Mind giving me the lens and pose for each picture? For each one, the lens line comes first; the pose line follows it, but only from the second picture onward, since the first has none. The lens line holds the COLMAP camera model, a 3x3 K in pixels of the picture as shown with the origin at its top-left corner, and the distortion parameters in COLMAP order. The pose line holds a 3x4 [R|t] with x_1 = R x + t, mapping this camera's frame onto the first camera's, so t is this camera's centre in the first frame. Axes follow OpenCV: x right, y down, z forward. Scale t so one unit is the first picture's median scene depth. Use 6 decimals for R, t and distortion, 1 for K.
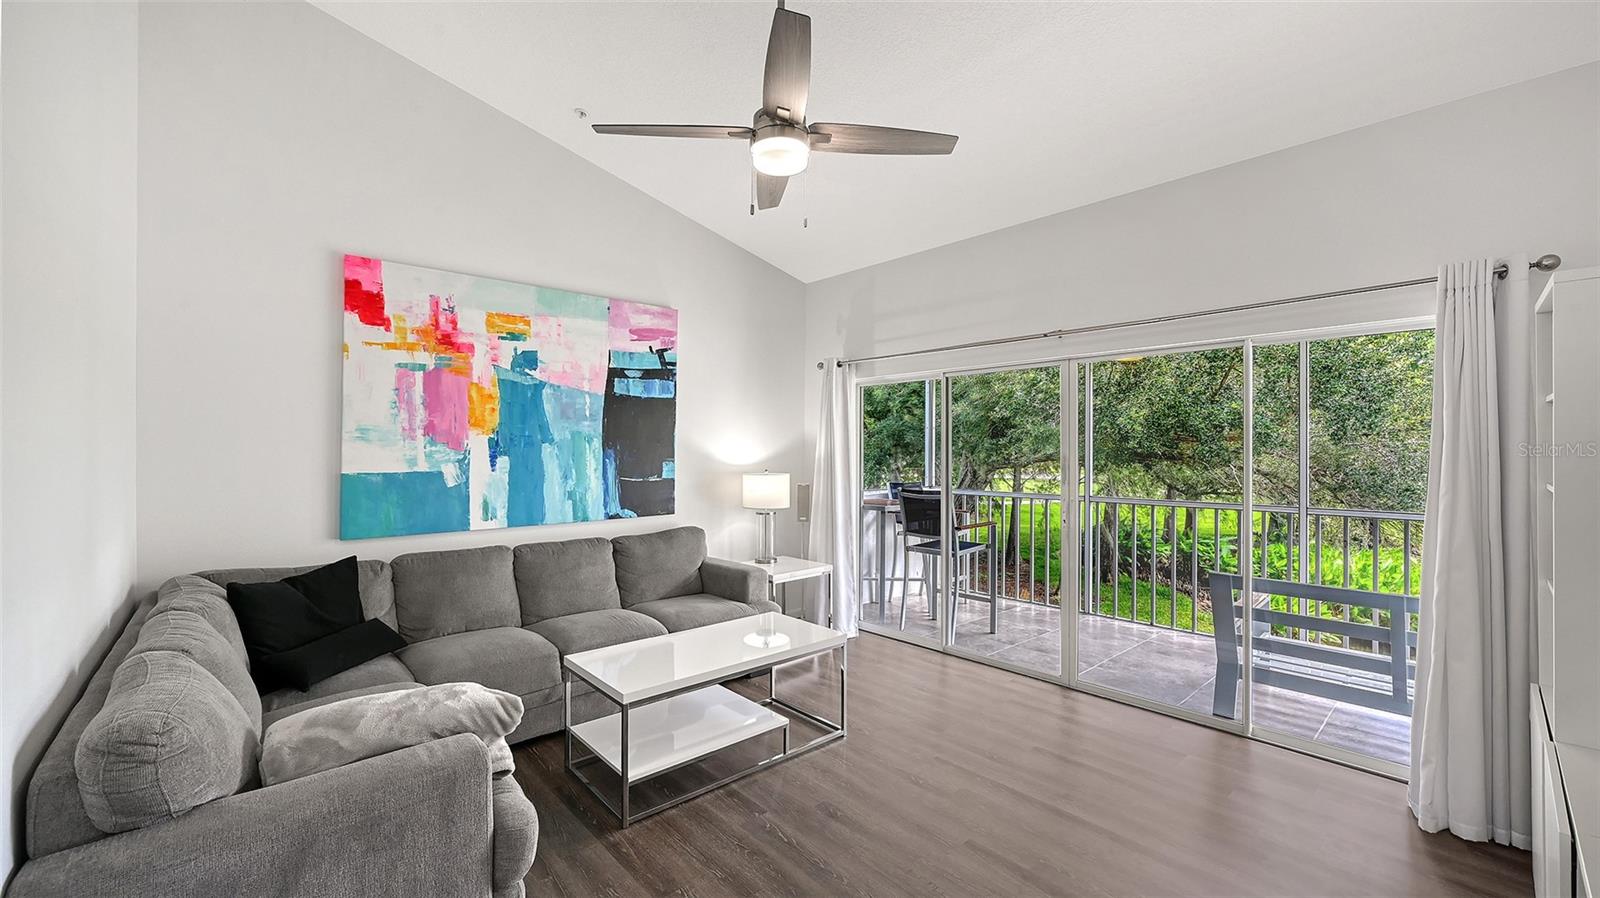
lens RADIAL K [[637.0, 0, 795.2], [0, 637.0, 454.1], [0, 0, 1]] dist [0.004340, 0.000205]
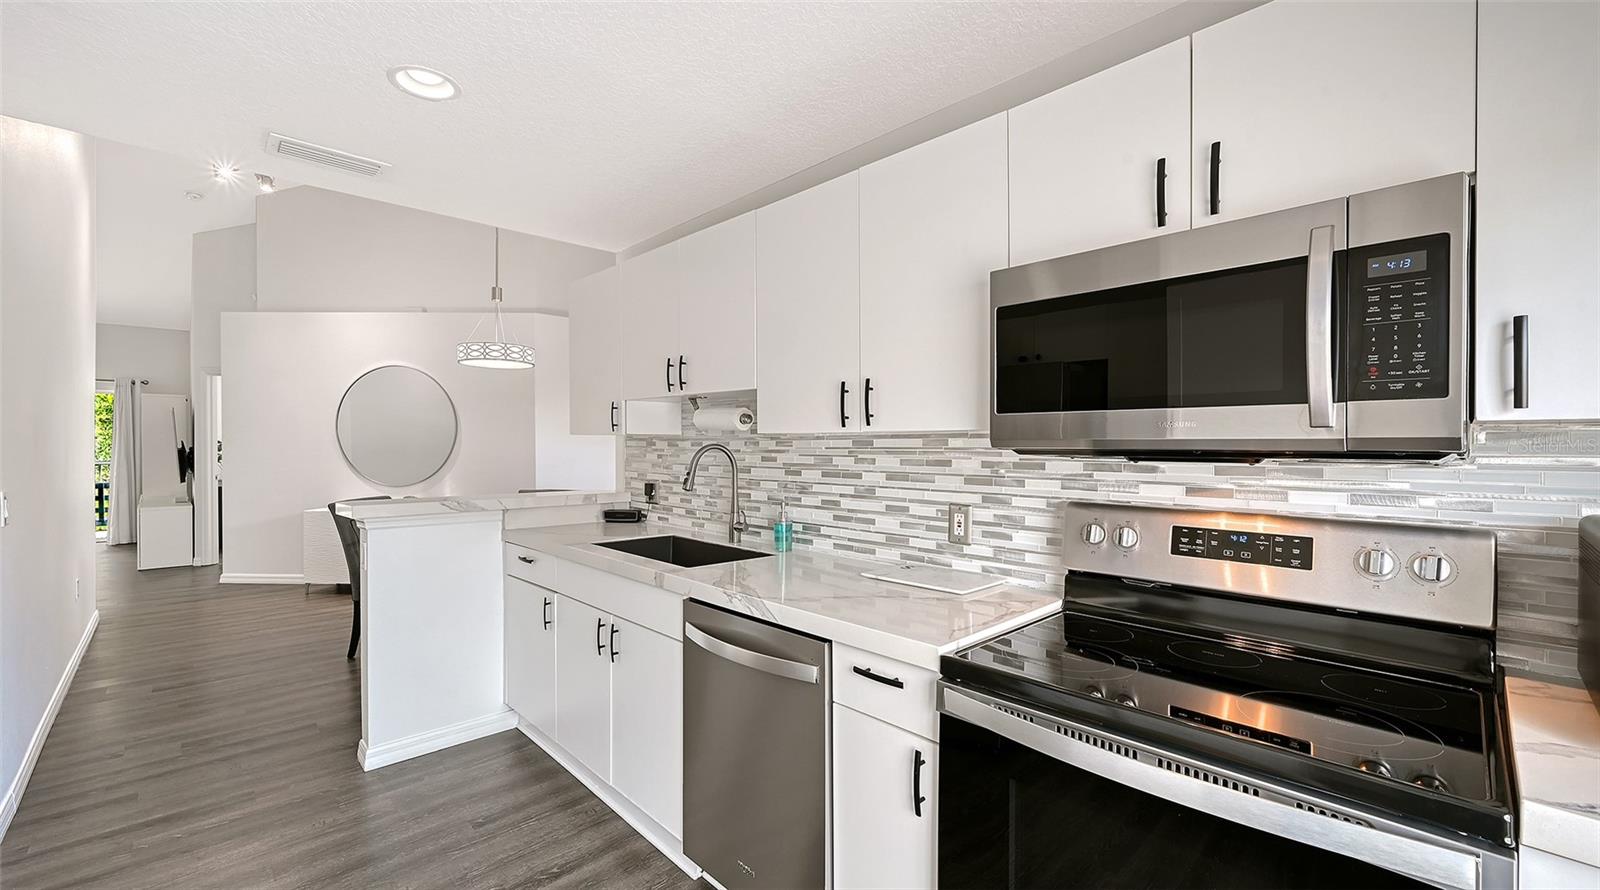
lens RADIAL K [[637.0, 0, 795.4], [0, 637.0, 450.4], [0, 0, 1]] dist [0.004340, 0.000205]
pose [[-0.037472, -0.007419, 0.999270, -2.068790], [-0.001133, 0.999972, 0.007382, 0.047695], [-0.999297, -0.000855, -0.037479, -2.030445]]
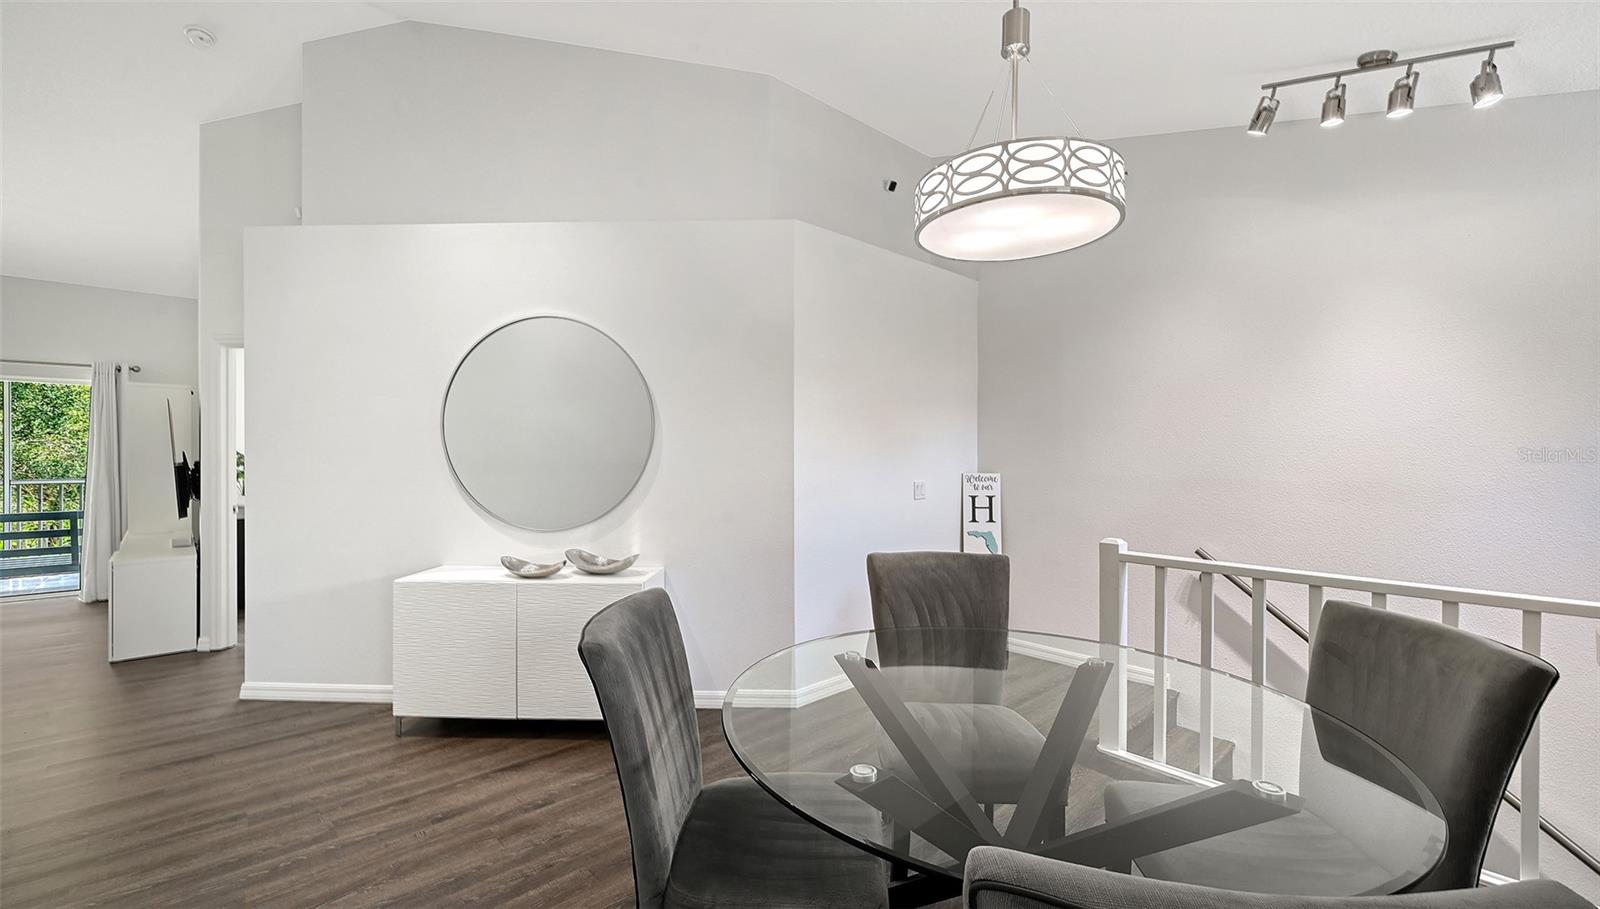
lens RADIAL K [[657.2, 0, 802.1], [0, 657.2, 455.3], [0, 0, 1]] dist [-0.000446, -0.000144]
pose [[-0.017203, -0.001836, 0.999850, -1.195493], [0.002881, 0.999994, 0.001886, 0.042466], [-0.999848, 0.002913, -0.017198, -1.289016]]
